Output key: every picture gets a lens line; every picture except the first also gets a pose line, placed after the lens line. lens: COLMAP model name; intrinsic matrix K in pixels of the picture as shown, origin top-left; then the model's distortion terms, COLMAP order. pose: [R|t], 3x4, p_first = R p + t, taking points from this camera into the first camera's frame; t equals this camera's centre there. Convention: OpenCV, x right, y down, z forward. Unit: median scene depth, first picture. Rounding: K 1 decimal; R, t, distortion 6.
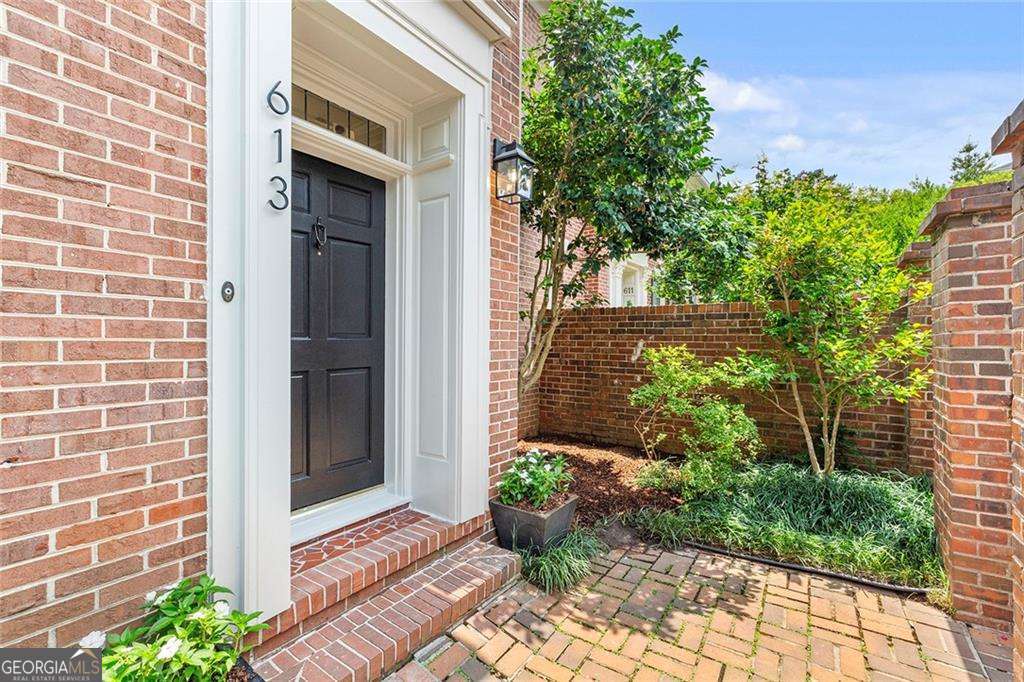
lens RADIAL K [[460.3, 0, 510.5], [0, 460.3, 342.7], [0, 0, 1]] dist [0.001536, 0.000134]
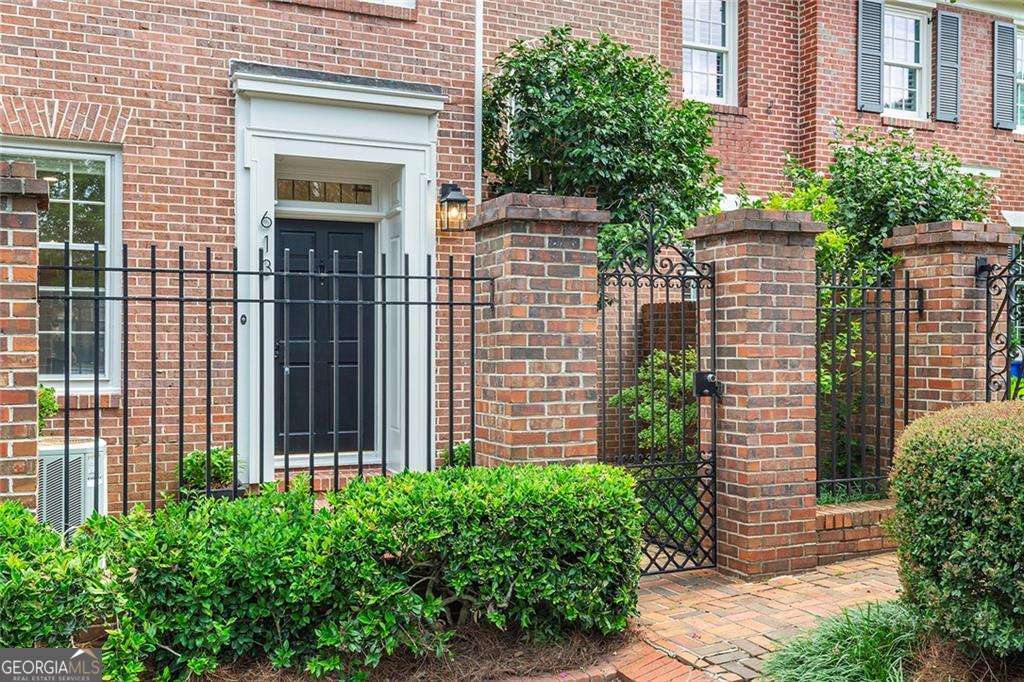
lens RADIAL K [[1065.0, 0, 512.9], [0, 1065.0, 341.7], [0, 0, 1]] dist [0.004549, 0.000000]
pose [[0.861708, 0.001626, -0.507401, 2.890193], [-0.005404, 0.999968, -0.005973, 0.012653], [0.507375, 0.007889, 0.861689, -2.542200]]
